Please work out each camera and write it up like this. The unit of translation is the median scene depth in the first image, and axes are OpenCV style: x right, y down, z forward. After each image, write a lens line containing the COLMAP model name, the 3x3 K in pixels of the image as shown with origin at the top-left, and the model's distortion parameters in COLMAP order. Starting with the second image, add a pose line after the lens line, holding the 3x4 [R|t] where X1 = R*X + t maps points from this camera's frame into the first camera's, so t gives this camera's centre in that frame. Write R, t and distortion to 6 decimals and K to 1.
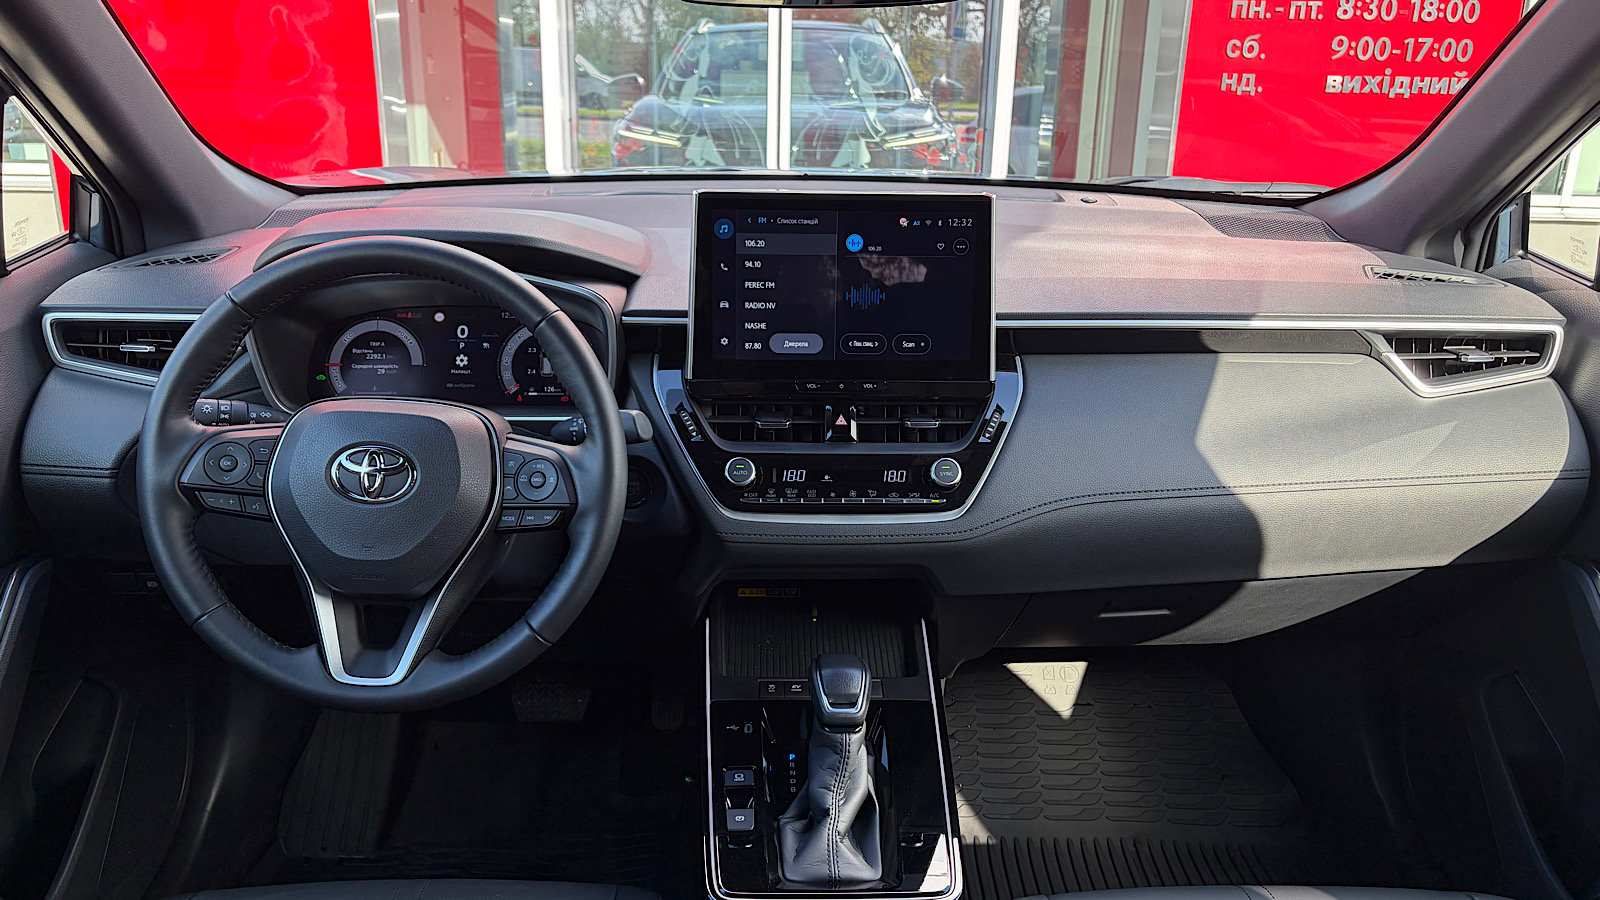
lens RADIAL K [[1239.0, 0, 800.0], [0, 1239.0, 450.0], [0, 0, 1]] dist [0.080766, -0.200924]
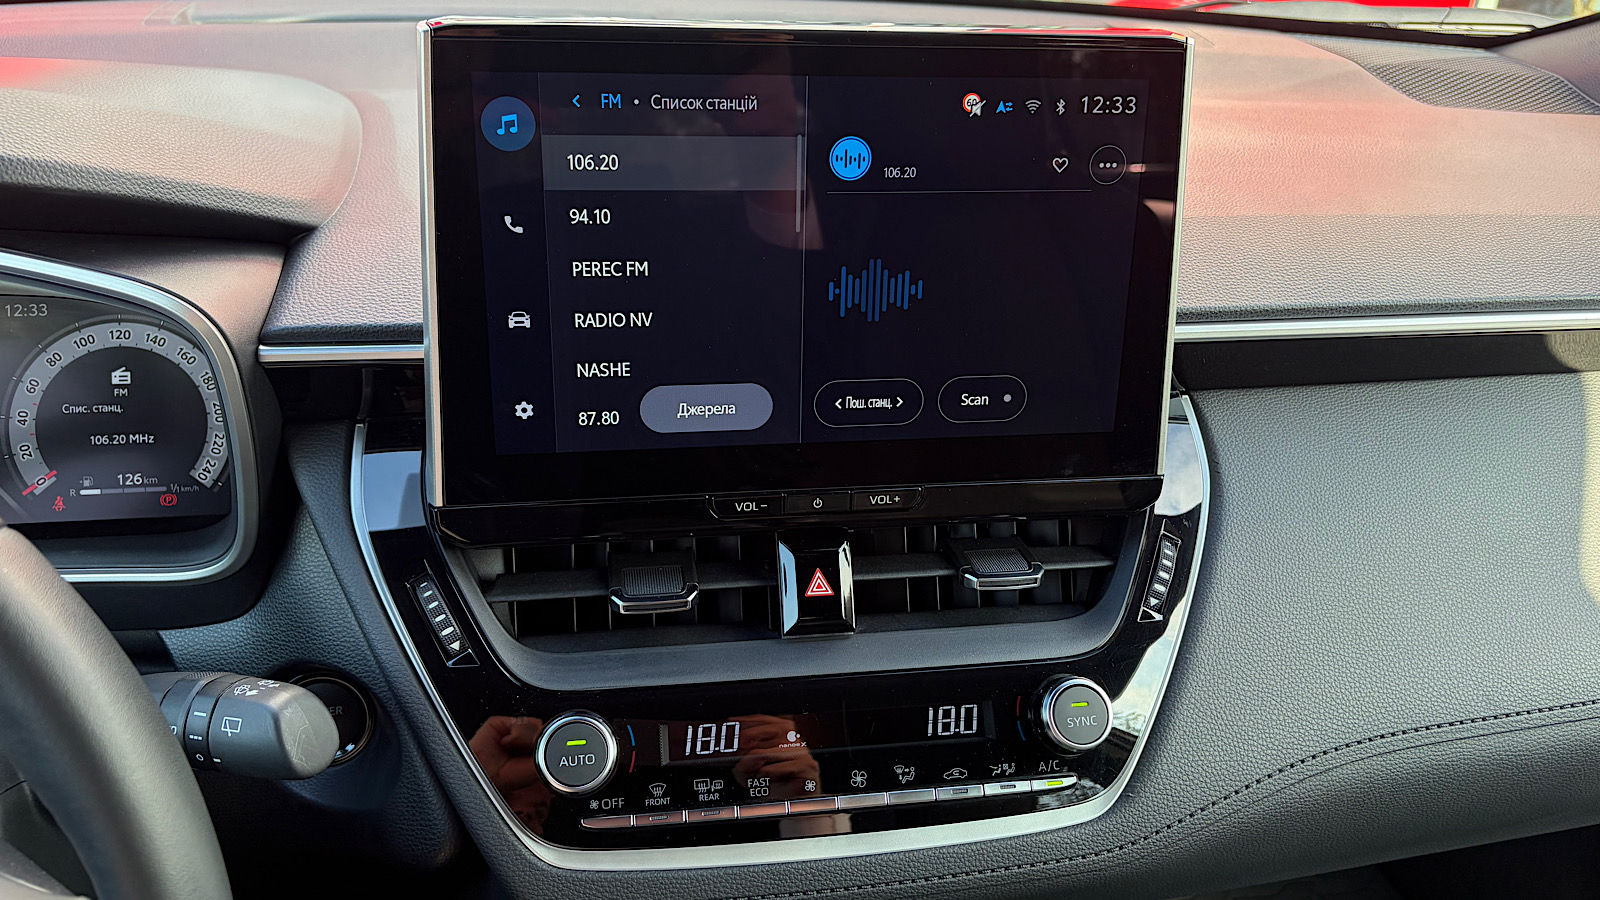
lens RADIAL K [[1276.1, 0, 800.0], [0, 1276.1, 450.0], [0, 0, 1]] dist [0.046721, -0.011198]
pose [[0.992396, -0.034817, 0.118059, -0.022819], [0.020647, 0.992658, 0.119183, -0.123780], [-0.121341, -0.115840, 0.985828, 0.592522]]
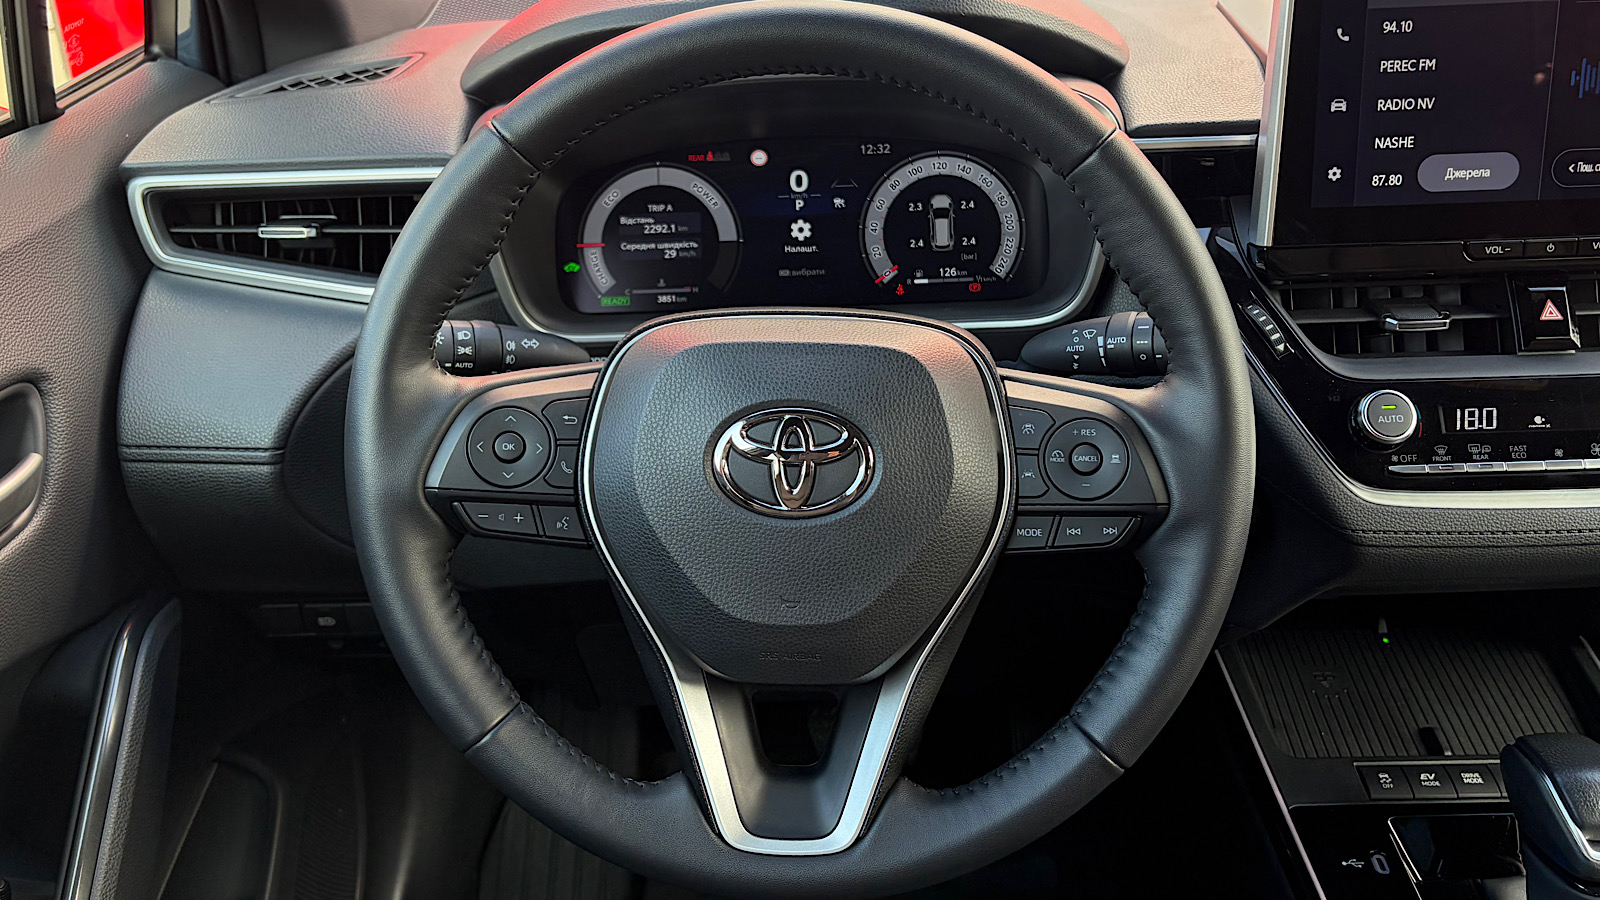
lens RADIAL K [[1451.7, 0, 802.3], [0, 1451.7, 426.9], [0, 0, 1]] dist [0.092782, -0.307530]
pose [[0.996727, -0.032193, -0.074149, -0.252619], [0.038068, 0.996129, 0.079235, -0.037596], [0.071311, -0.081798, 0.994094, 0.343231]]
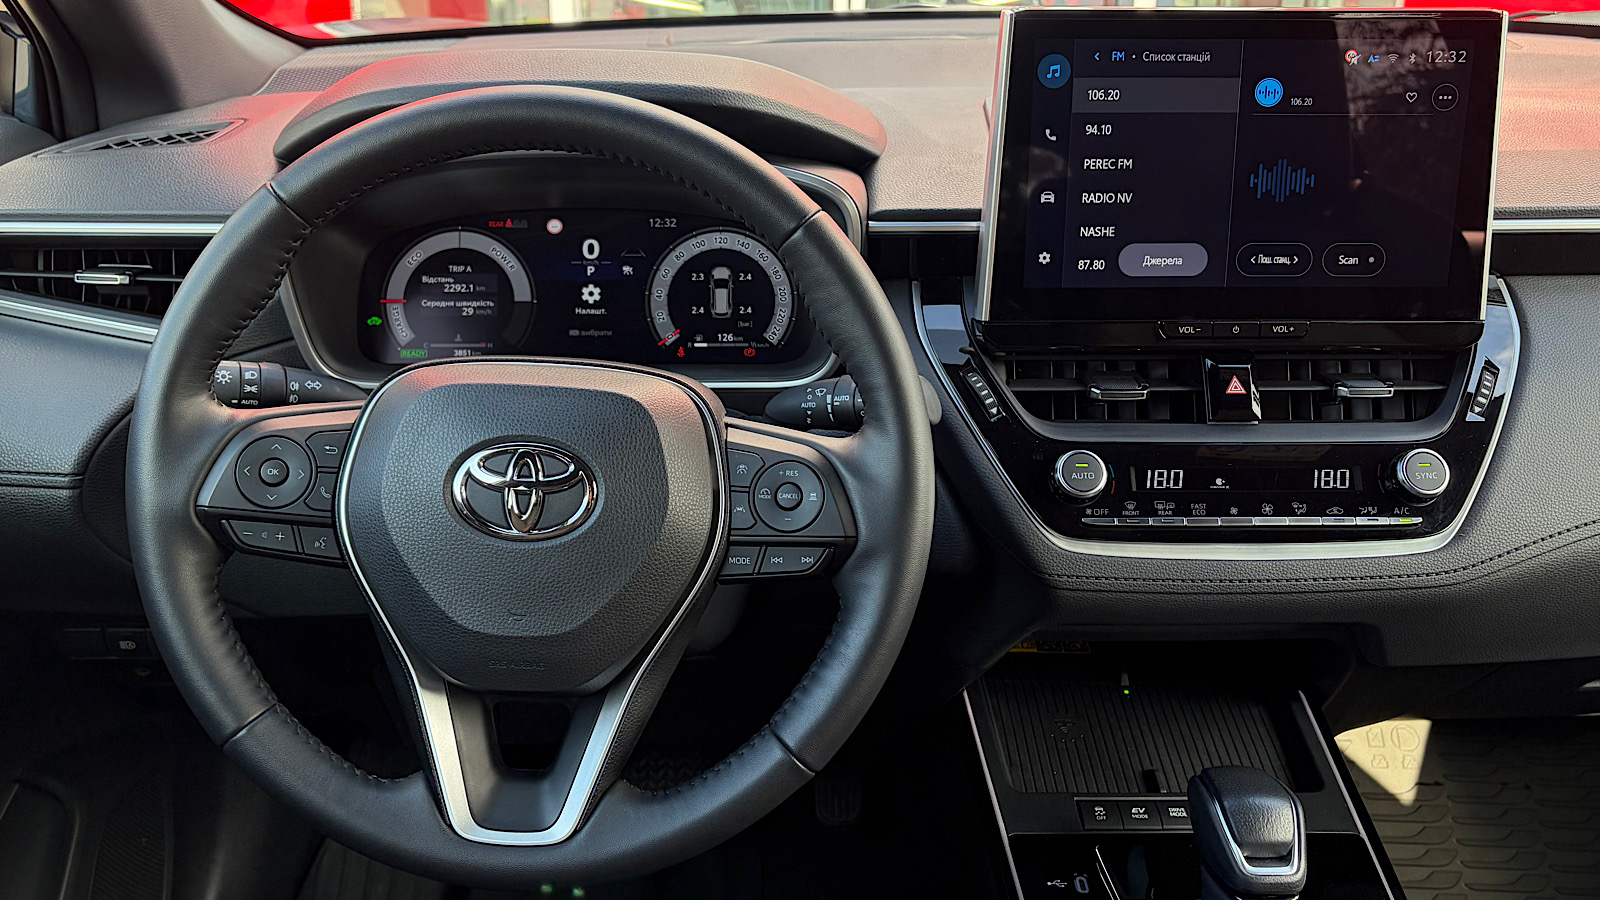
lens RADIAL K [[1513.3, 0, 772.3], [0, 1513.3, 451.1], [0, 0, 1]] dist [0.063261, -0.203357]
pose [[0.999369, -0.004903, -0.035189, -0.171520], [0.006196, 0.999306, 0.036740, -0.021490], [0.034984, -0.036934, 0.998705, 0.249905]]
